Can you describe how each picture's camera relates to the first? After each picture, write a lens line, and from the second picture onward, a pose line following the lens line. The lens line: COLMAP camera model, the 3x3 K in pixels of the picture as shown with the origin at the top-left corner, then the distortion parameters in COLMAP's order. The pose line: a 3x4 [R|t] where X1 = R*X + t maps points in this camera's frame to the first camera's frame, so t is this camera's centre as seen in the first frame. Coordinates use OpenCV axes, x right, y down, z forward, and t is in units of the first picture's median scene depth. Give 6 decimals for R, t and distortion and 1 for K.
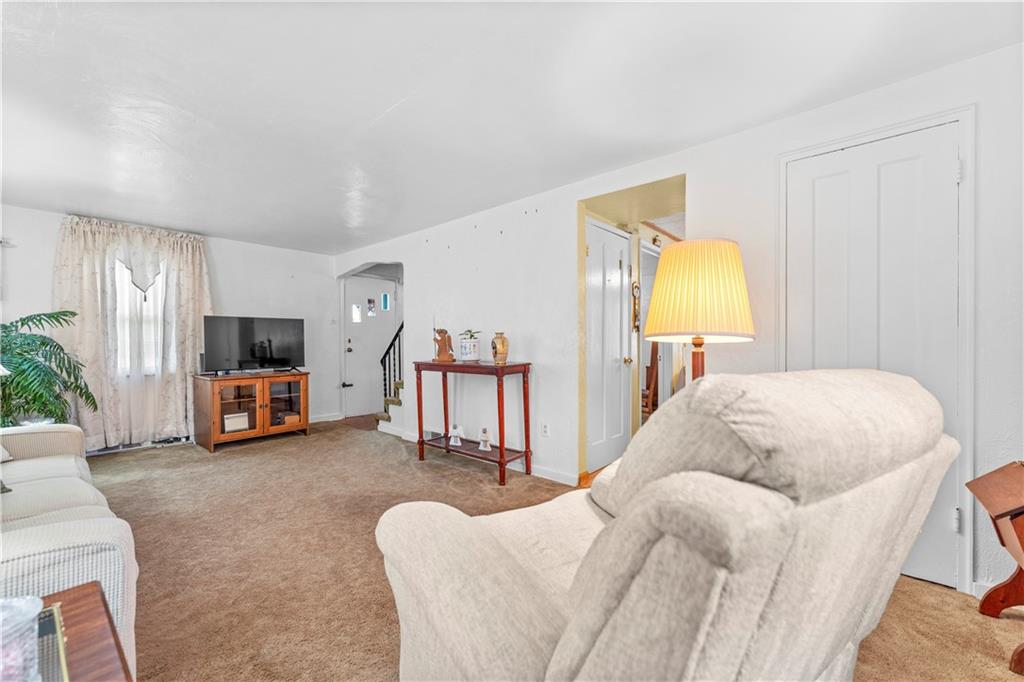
lens RADIAL K [[416.0, 0, 502.2], [0, 416.0, 339.1], [0, 0, 1]] dist [0.003784, 0.000094]
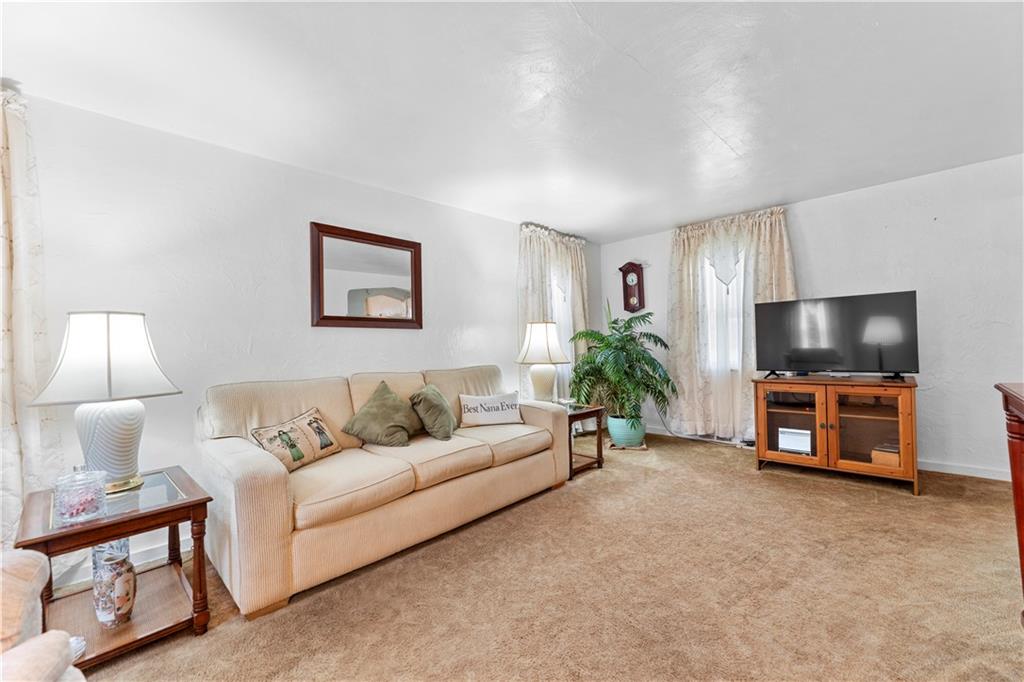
lens RADIAL K [[416.0, 0, 503.3], [0, 416.0, 341.3], [0, 0, 1]] dist [0.003784, 0.000094]
pose [[-0.043919, -0.000308, -0.999035, 0.153240], [0.037877, 0.999280, -0.001974, 0.001778], [0.998317, -0.037927, -0.043876, 0.553442]]
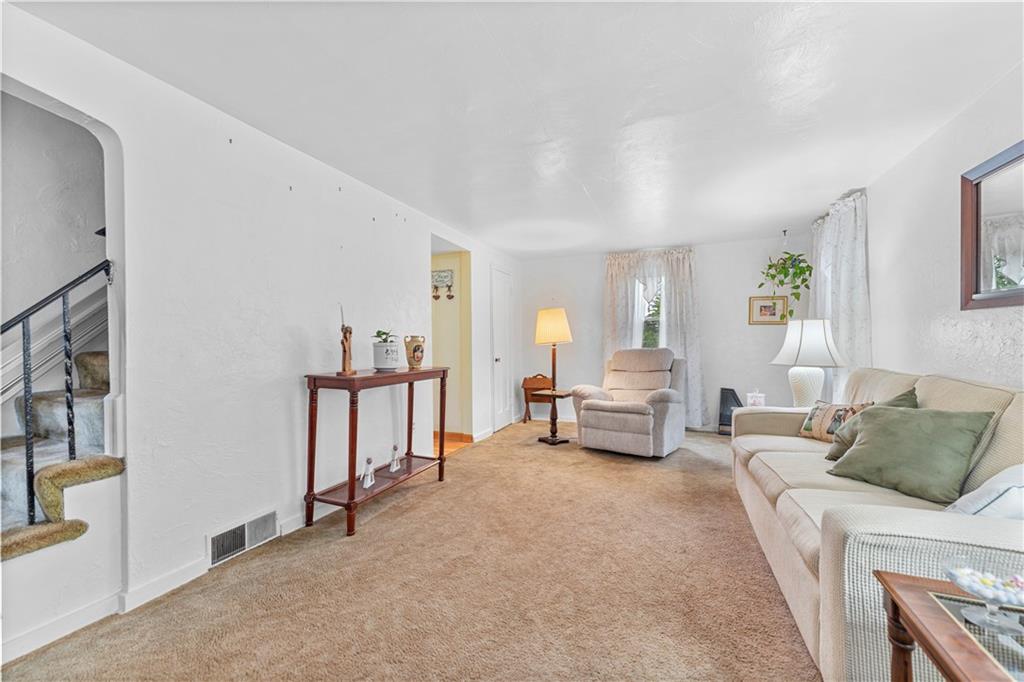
lens RADIAL K [[416.0, 0, 501.8], [0, 416.0, 346.3], [0, 0, 1]] dist [0.003784, 0.000094]
pose [[-0.340277, 0.002814, 0.940321, -0.818002], [0.001609, 0.999996, -0.002411, 0.008512], [-0.940324, 0.000692, -0.340280, 0.944159]]
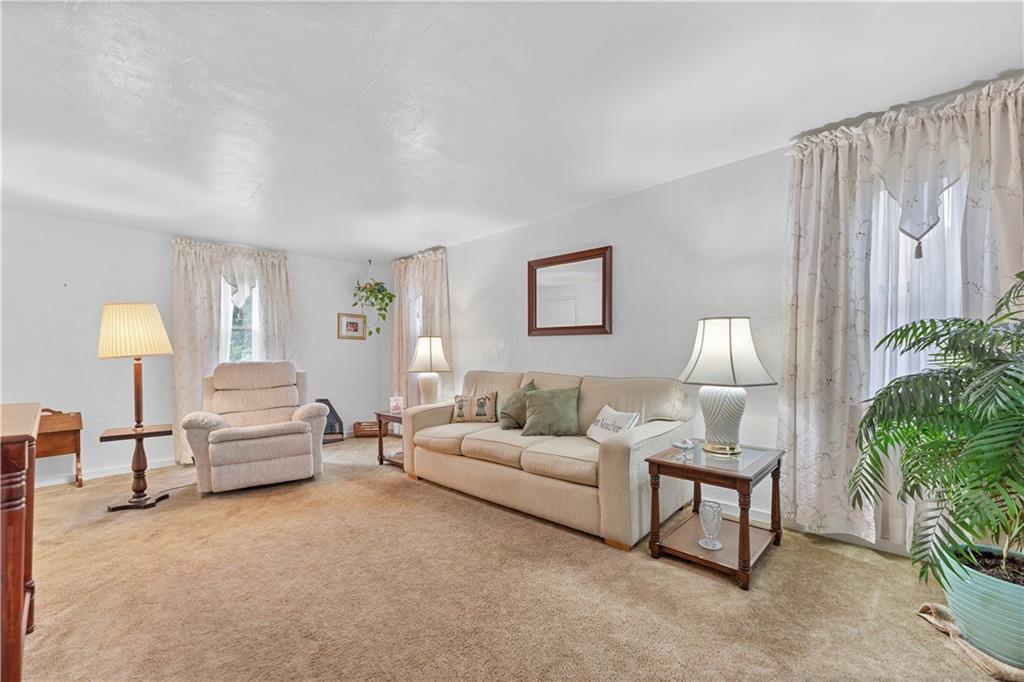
lens RADIAL K [[416.0, 0, 521.4], [0, 416.0, 363.8], [0, 0, 1]] dist [0.003784, 0.000094]
pose [[-0.999854, 0.016206, -0.005429, -0.493385], [0.016112, 0.999727, 0.016914, 0.010657], [0.005701, 0.016824, -0.999842, 1.179173]]
